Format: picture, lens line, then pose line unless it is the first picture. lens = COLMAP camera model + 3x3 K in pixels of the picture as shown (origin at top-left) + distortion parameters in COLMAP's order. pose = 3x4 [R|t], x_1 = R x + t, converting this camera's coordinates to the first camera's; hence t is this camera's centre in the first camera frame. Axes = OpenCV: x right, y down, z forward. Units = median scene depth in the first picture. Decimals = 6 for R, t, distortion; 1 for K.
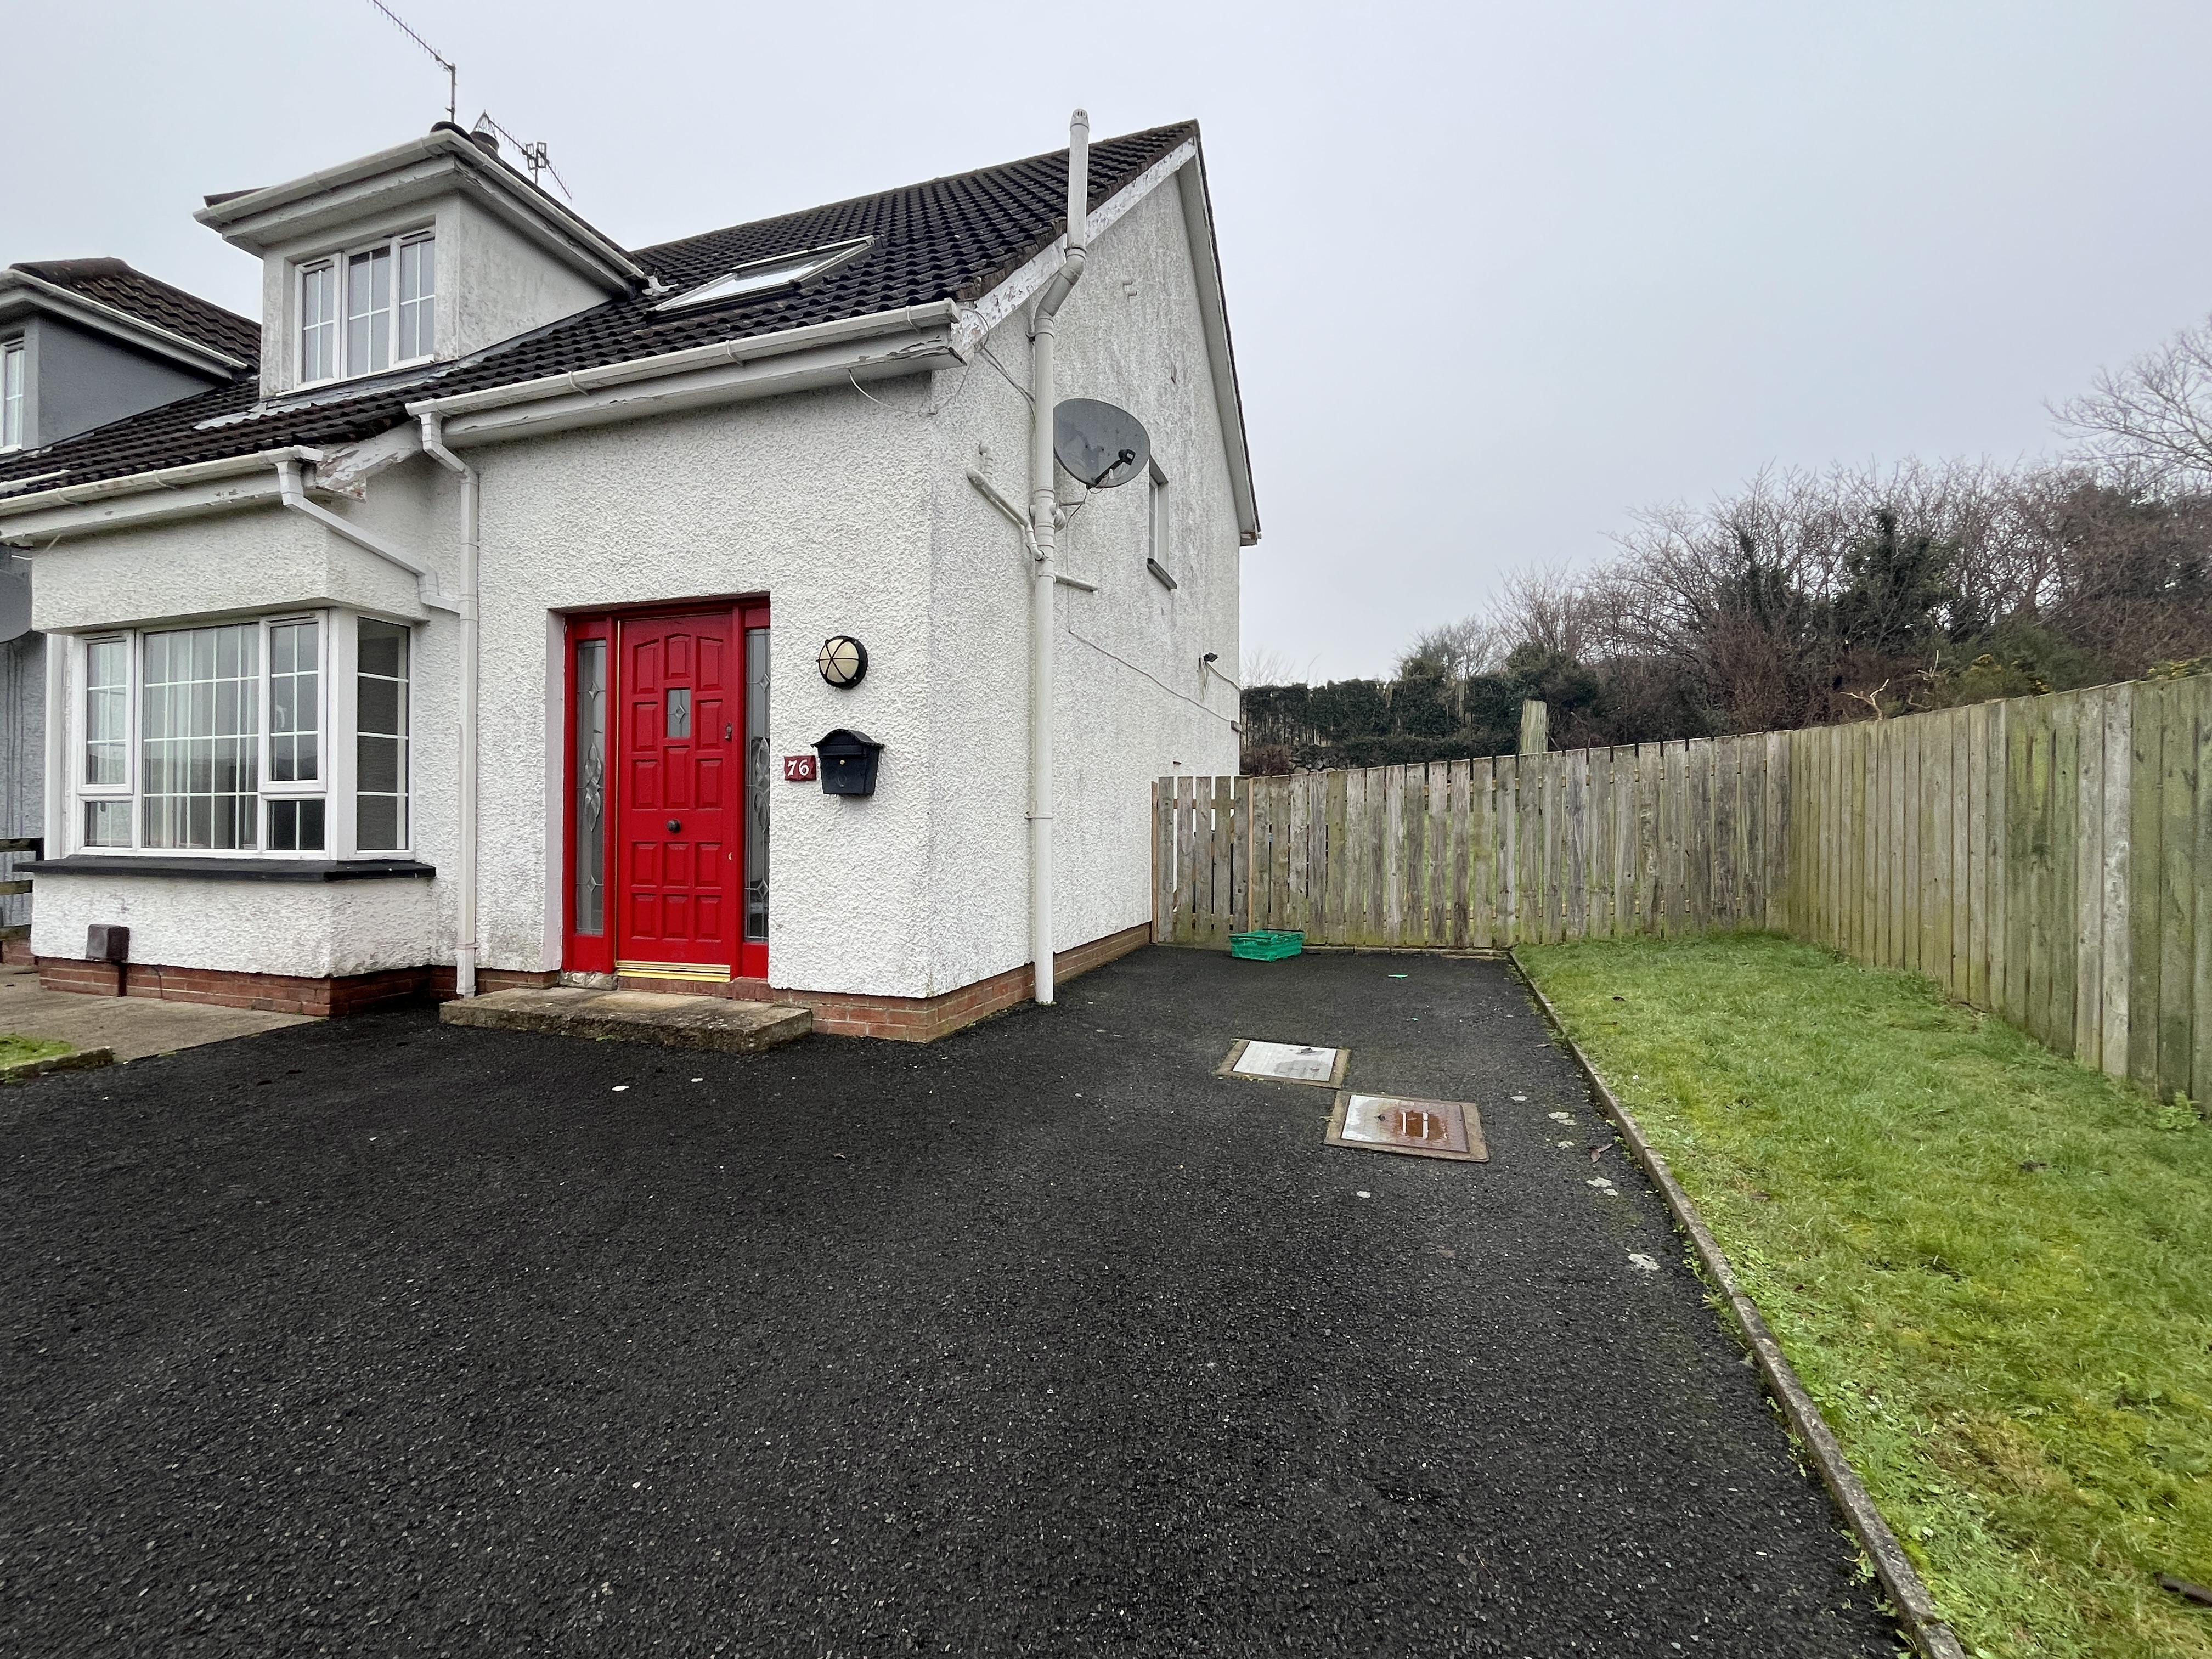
lens RADIAL K [[897.4, 0, 1104.2], [0, 897.4, 826.6], [0, 0, 1]] dist [-0.002434, -0.000287]
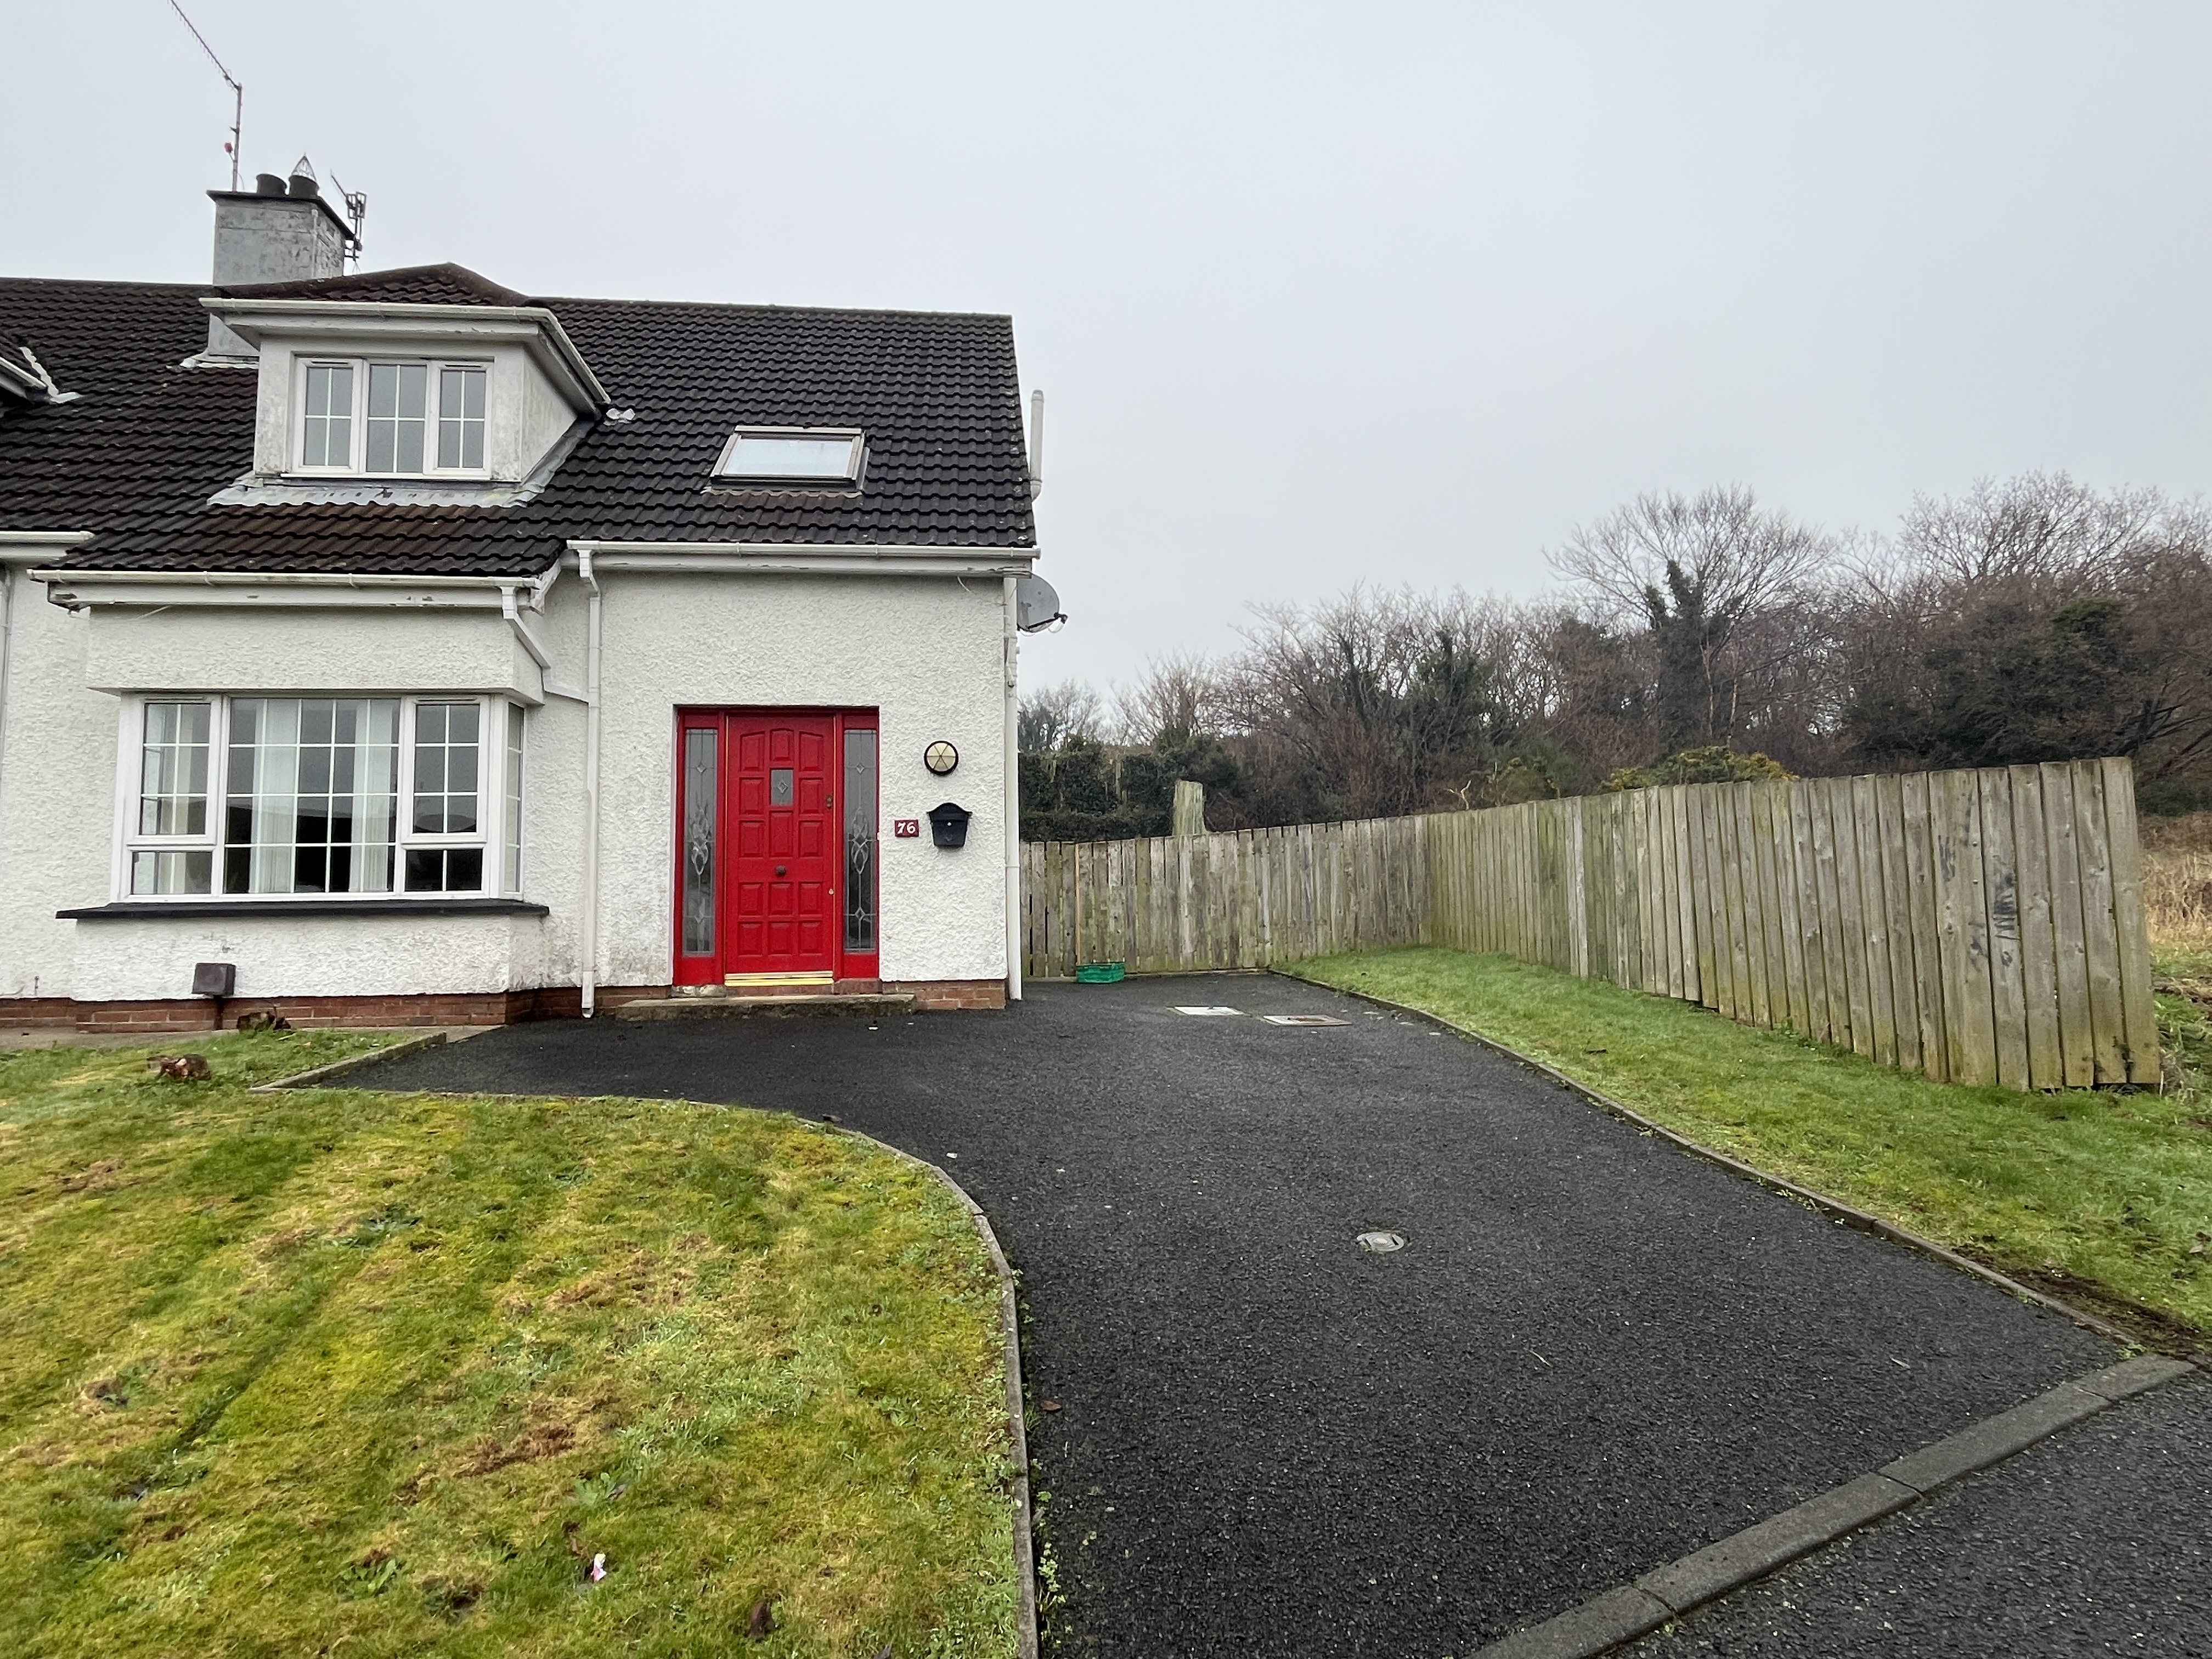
lens RADIAL K [[1154.8, 0, 1037.8], [0, 1154.8, 837.2], [0, 0, 1]] dist [-0.000646, -0.000130]
pose [[0.926483, 0.011470, 0.376162, -0.684565], [0.016592, 0.997318, -0.071278, 0.070425], [-0.375971, 0.072279, 0.923808, -0.660637]]
